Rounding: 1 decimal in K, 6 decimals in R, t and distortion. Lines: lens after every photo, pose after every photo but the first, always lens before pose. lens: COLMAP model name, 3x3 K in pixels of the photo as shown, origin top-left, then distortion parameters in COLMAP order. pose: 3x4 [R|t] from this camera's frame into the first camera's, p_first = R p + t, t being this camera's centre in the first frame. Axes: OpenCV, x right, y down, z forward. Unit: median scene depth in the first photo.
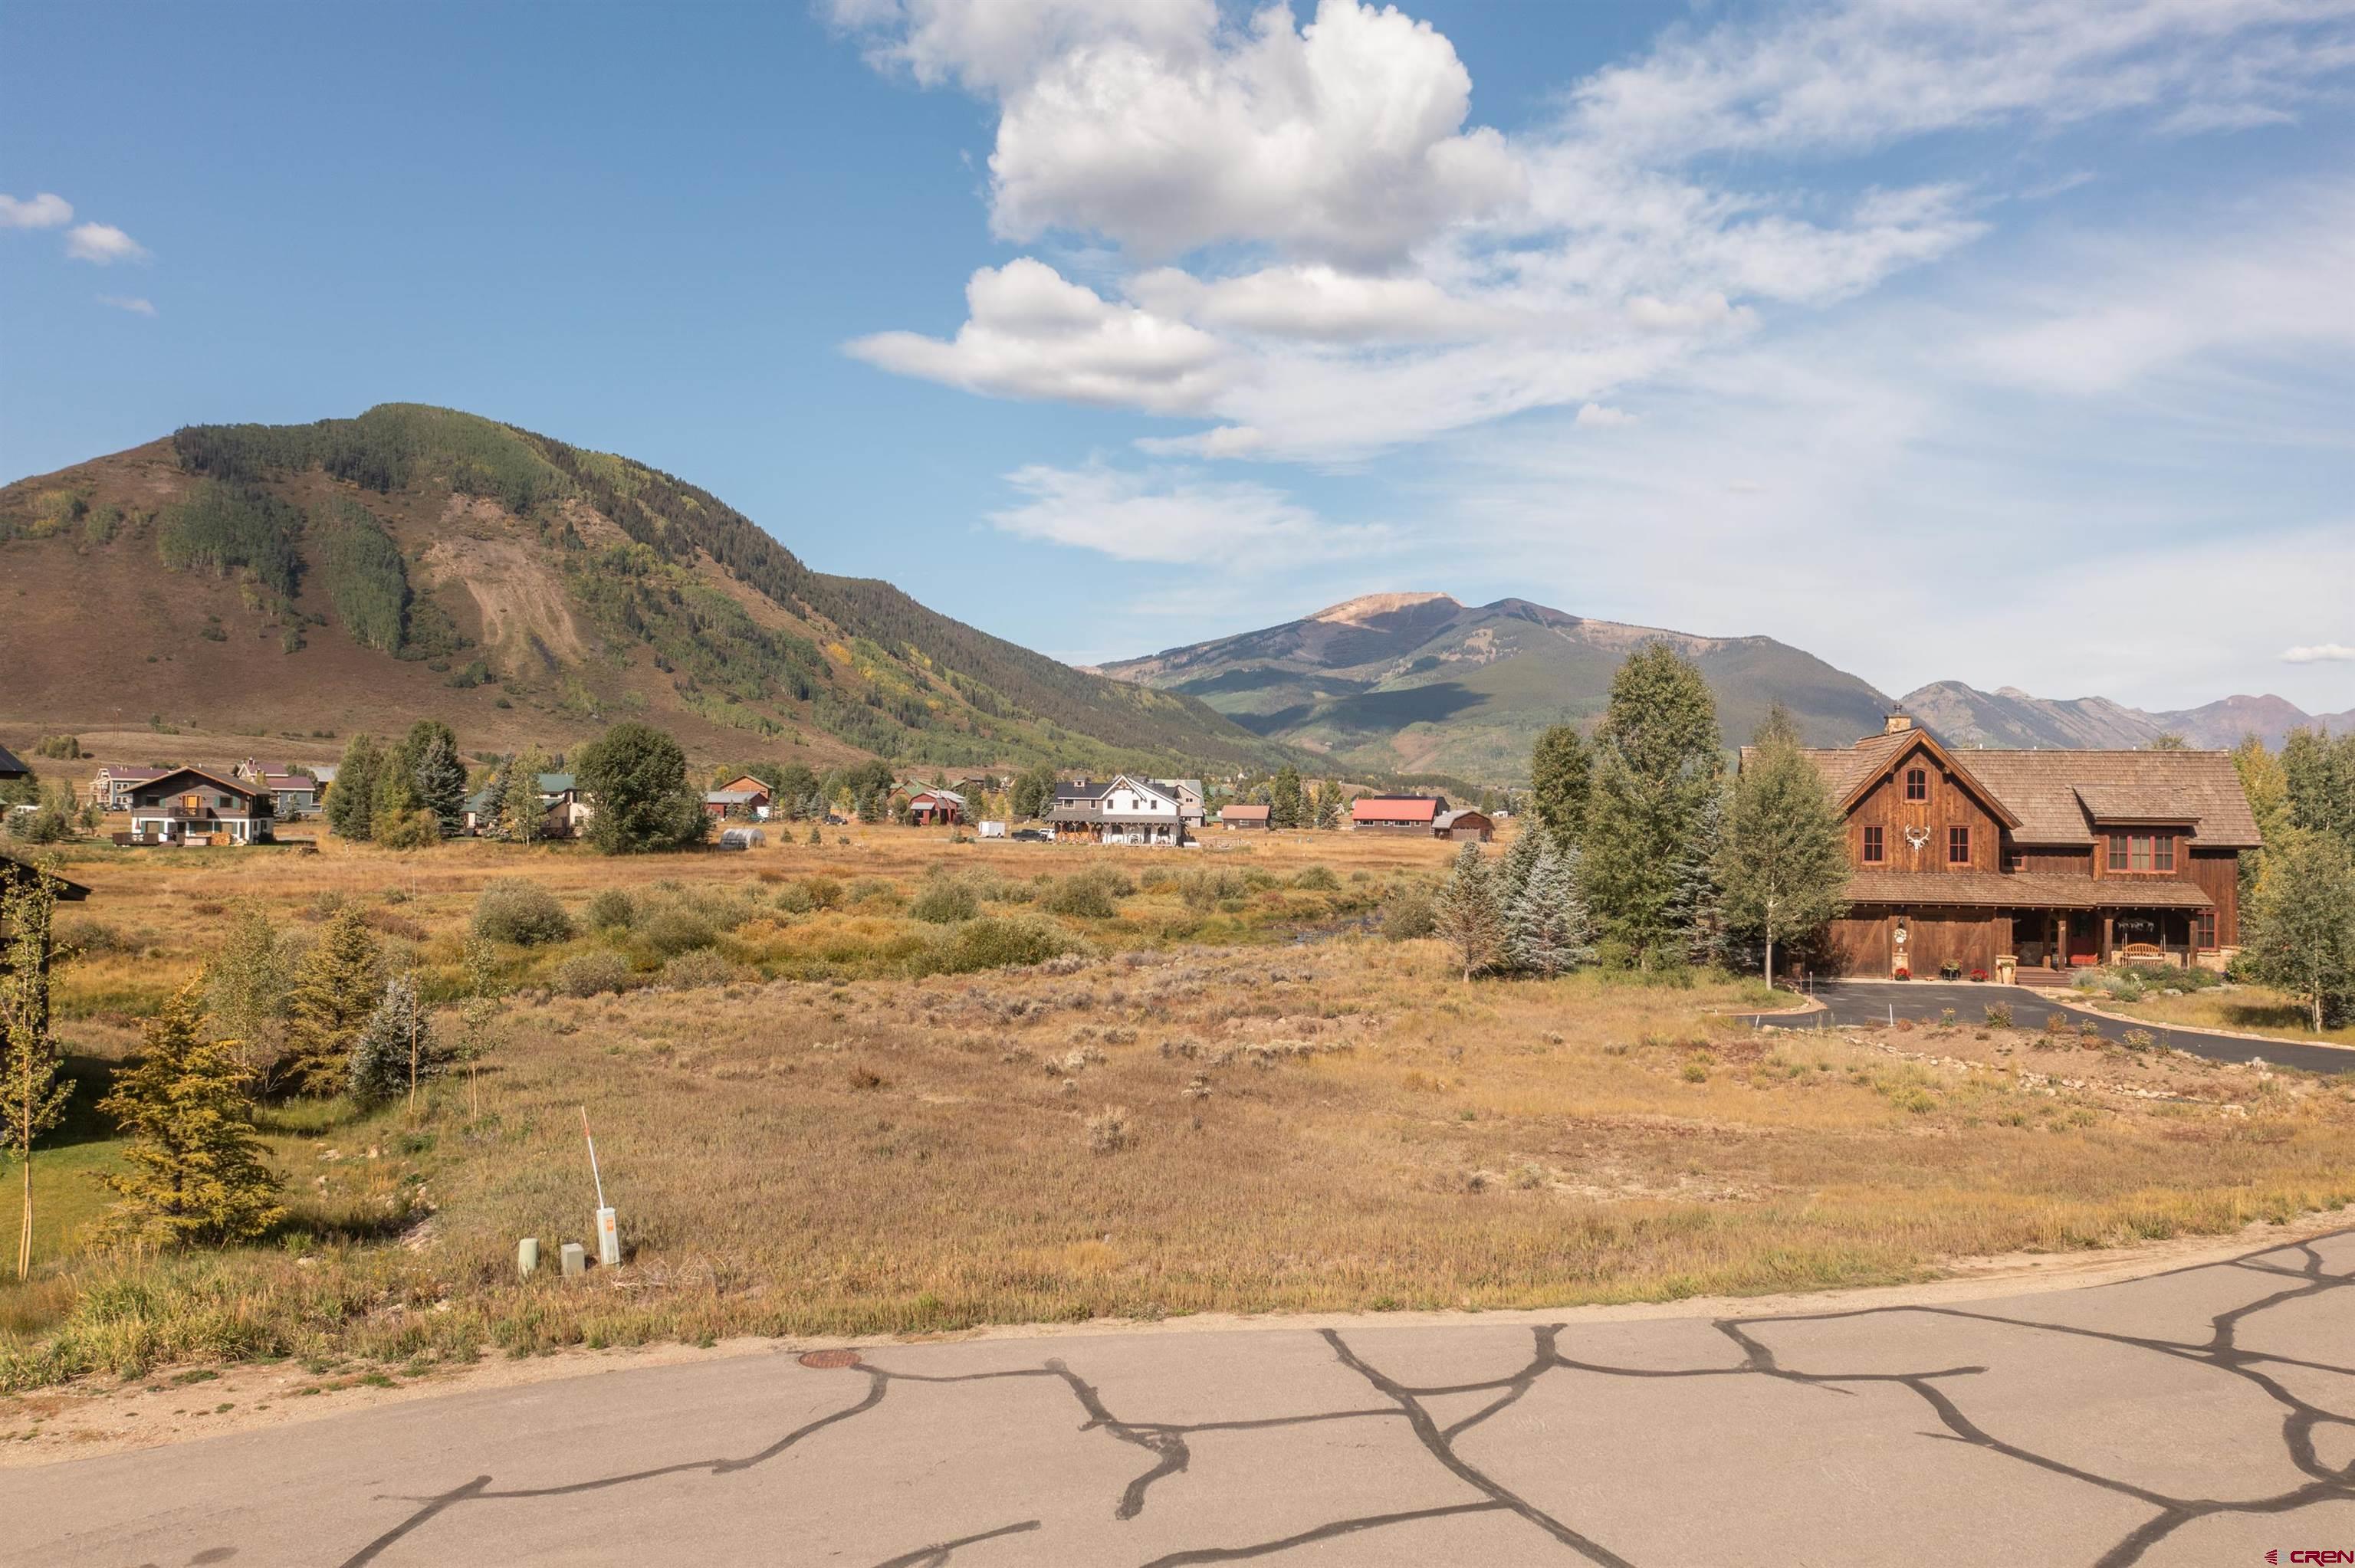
lens RADIAL K [[1864.8, 0, 1151.0], [0, 1864.8, 788.3], [0, 0, 1]] dist [-0.018784, 0.010200]
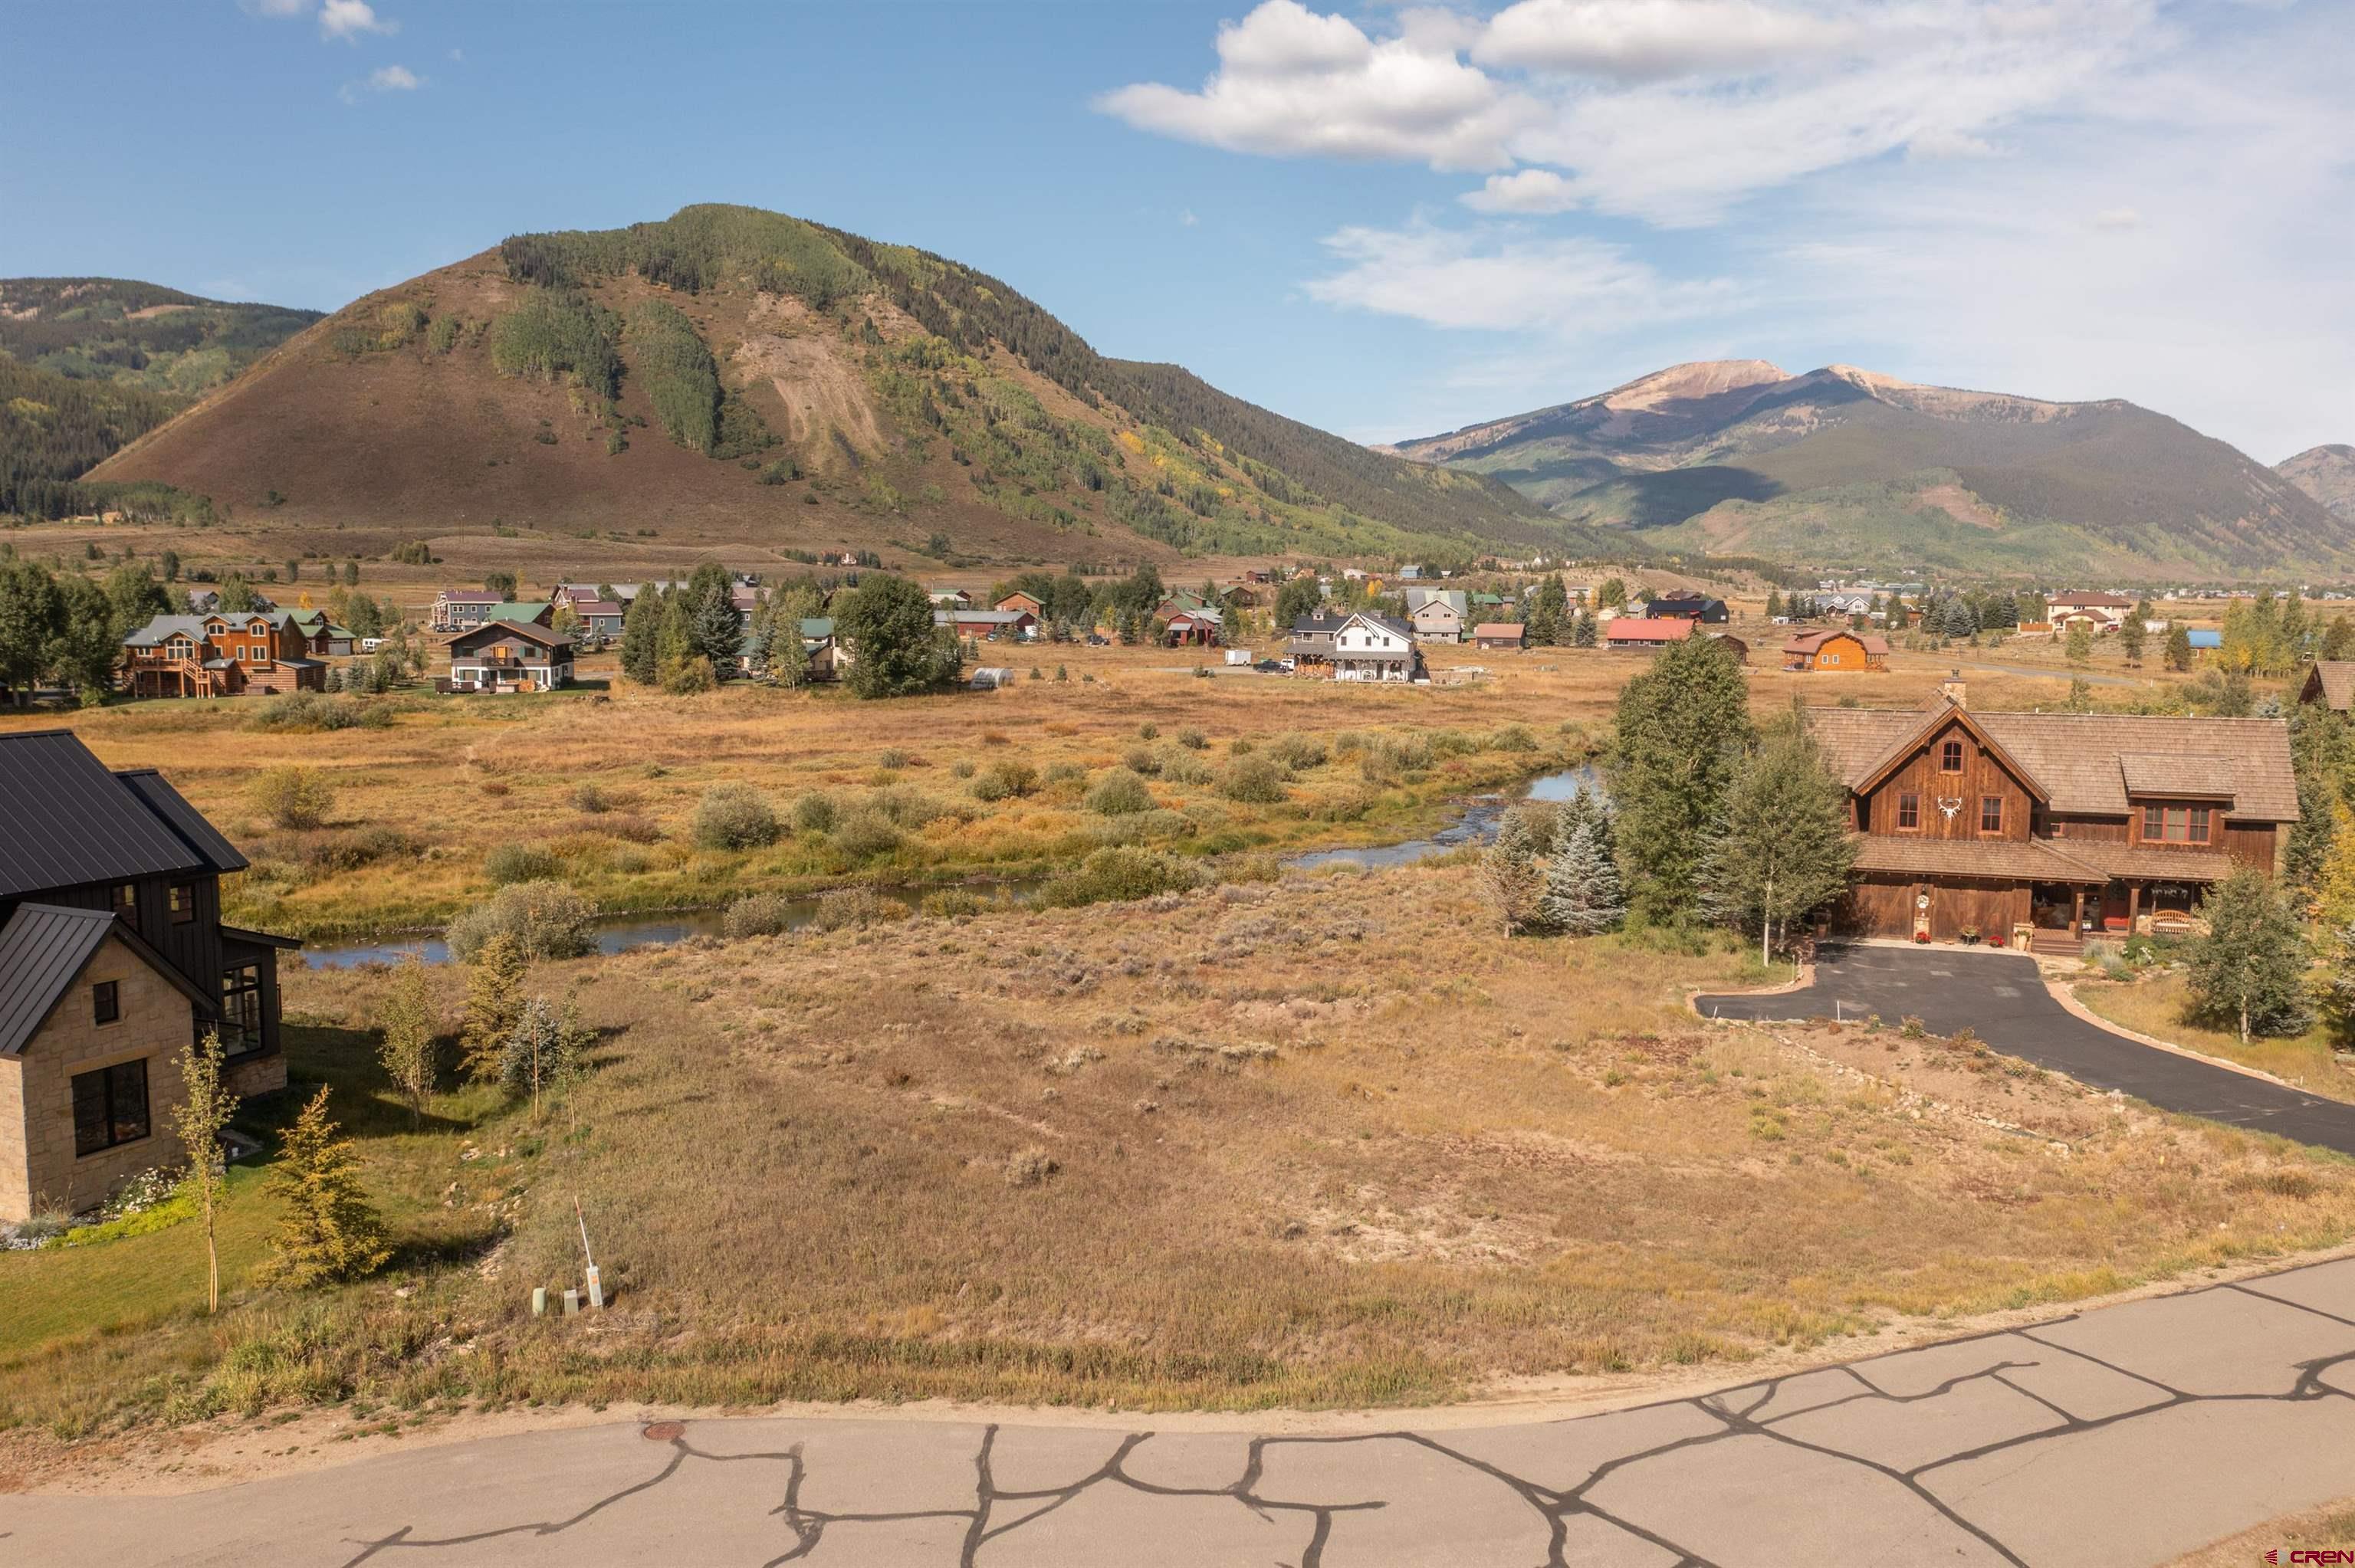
lens RADIAL K [[1859.6, 0, 1152.3], [0, 1859.6, 787.2], [0, 0, 1]] dist [-0.018231, 0.008728]
pose [[0.987351, 0.009816, -0.158244, 0.035991], [0.008777, 0.993167, 0.116375, -0.030843], [0.158305, -0.116292, 0.980518, -0.029320]]
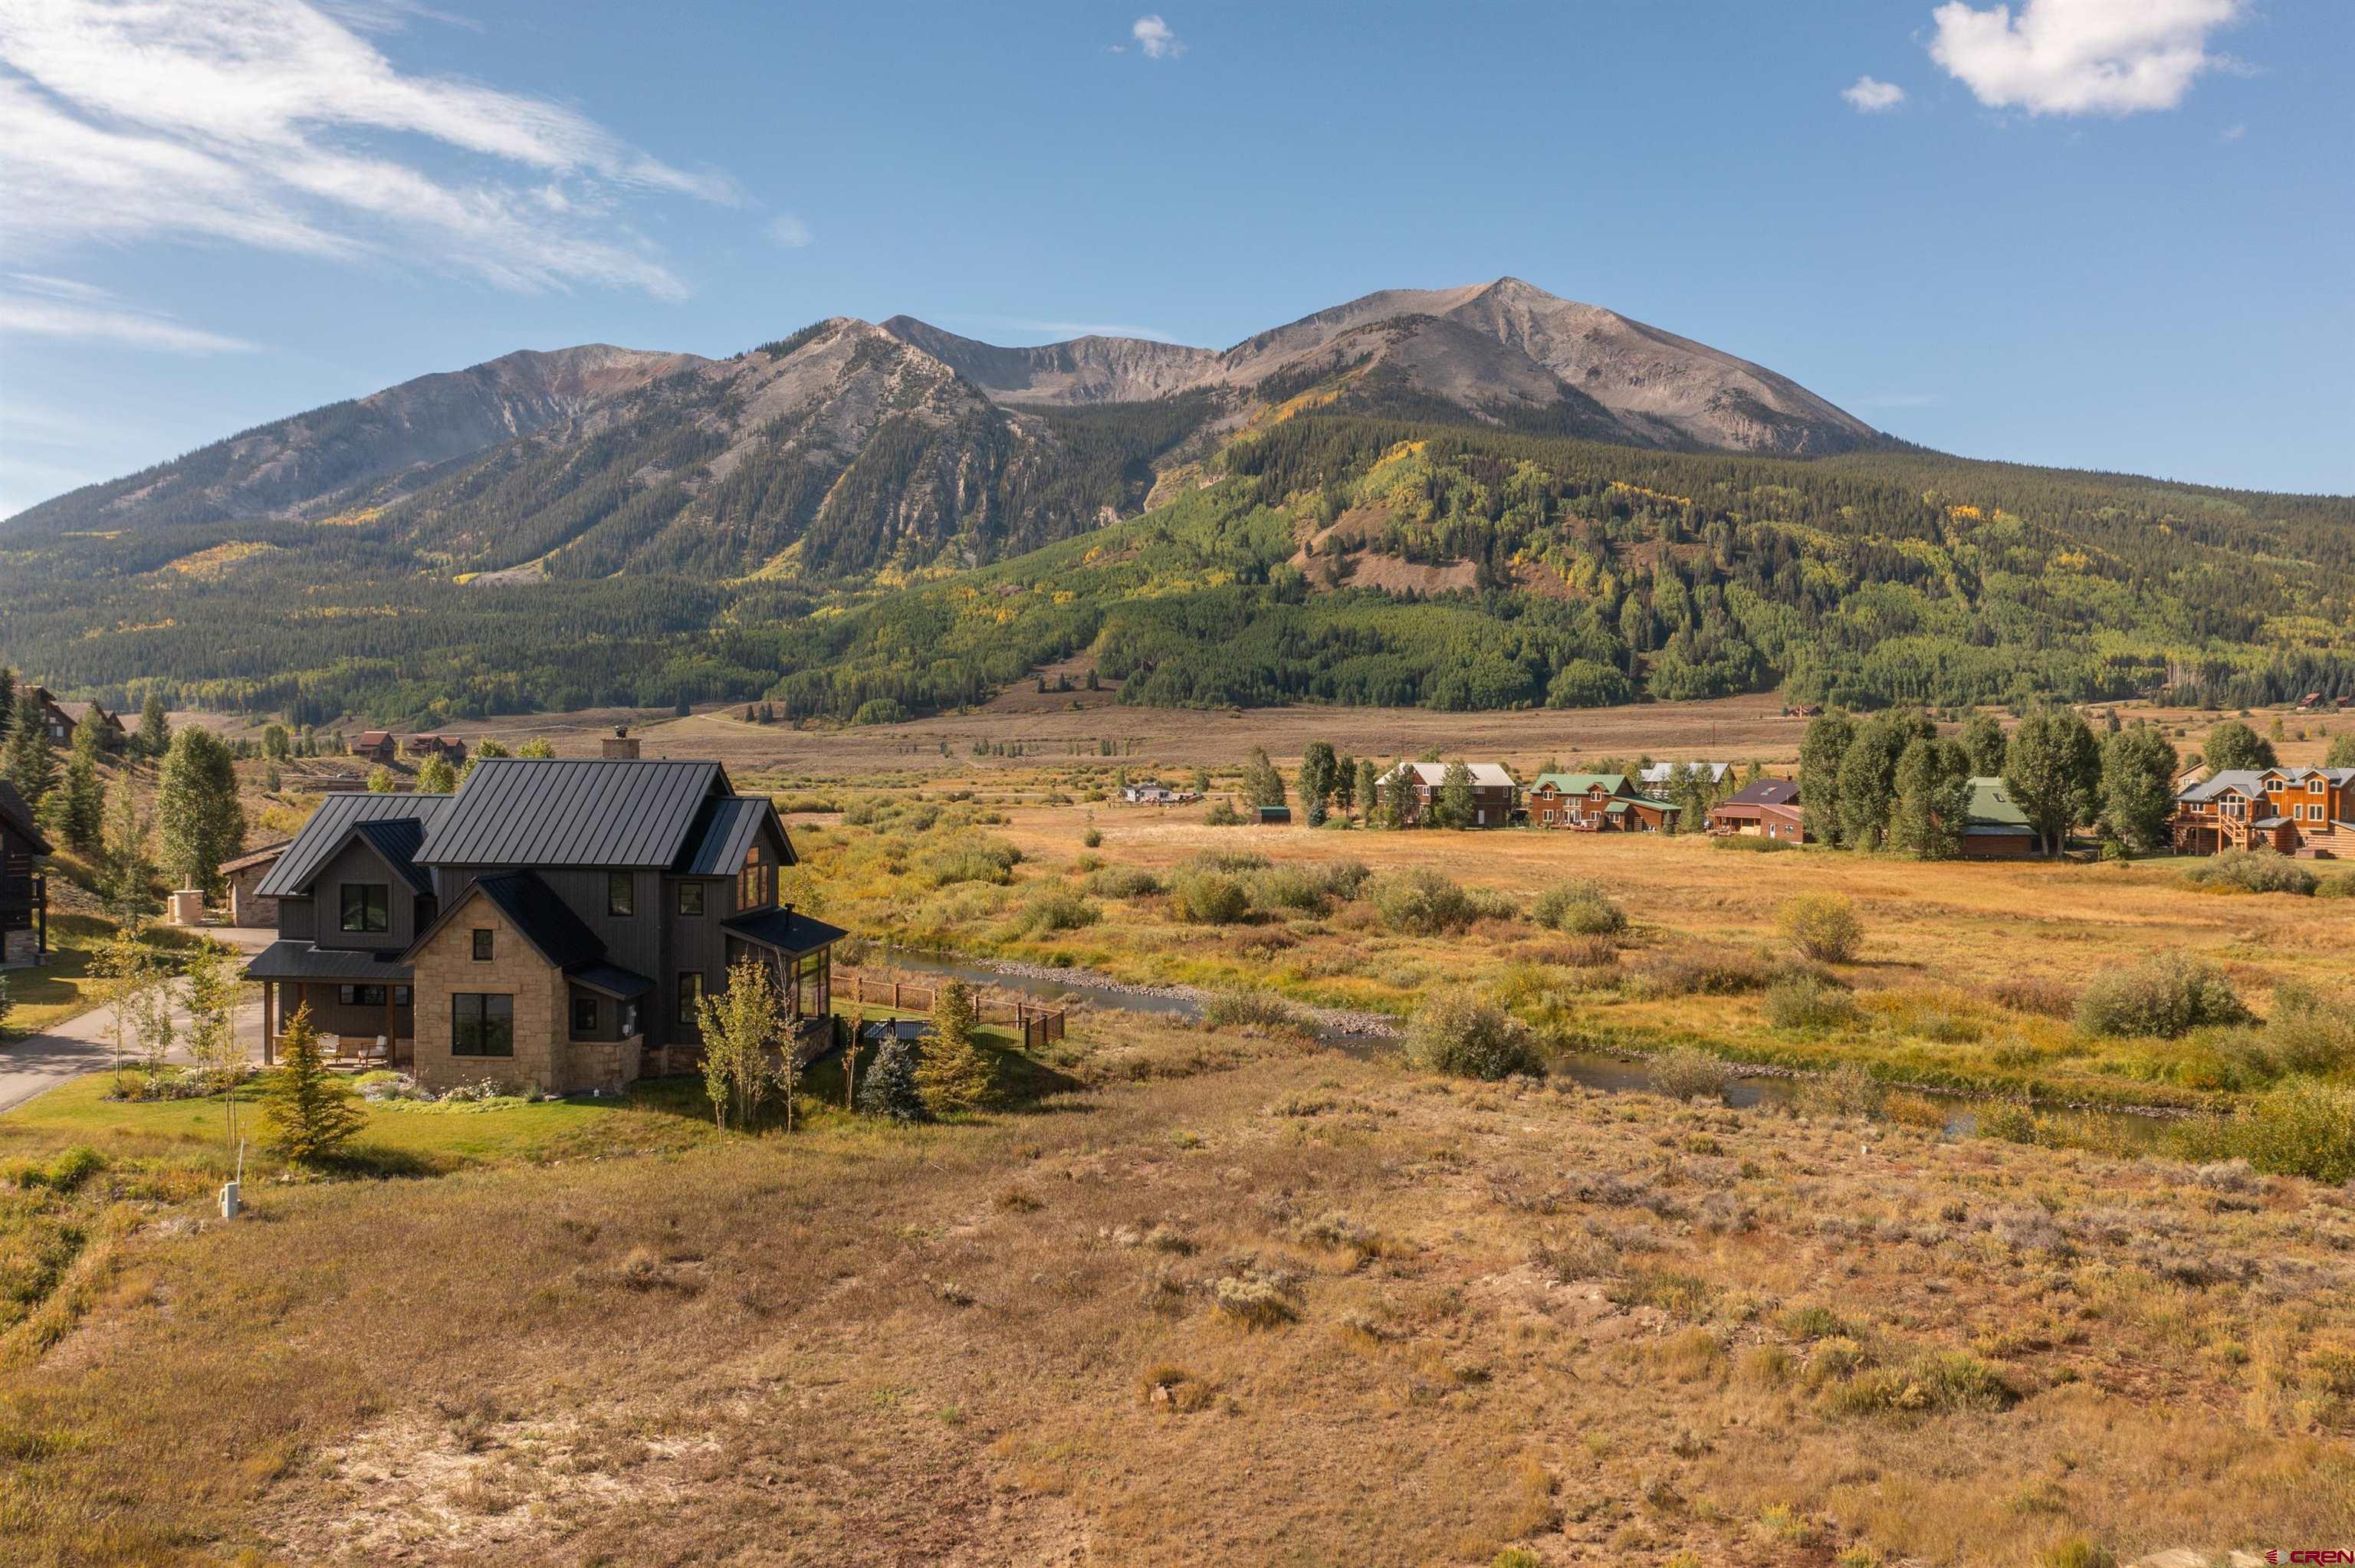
lens RADIAL K [[1841.4, 0, 1169.1], [0, 1841.4, 787.8], [0, 0, 1]] dist [-0.013585, 0.001876]
pose [[0.183904, 0.003955, -0.982936, 0.147209], [0.005876, 0.999970, 0.005123, -0.012833], [0.982927, -0.006717, 0.183875, 0.154325]]
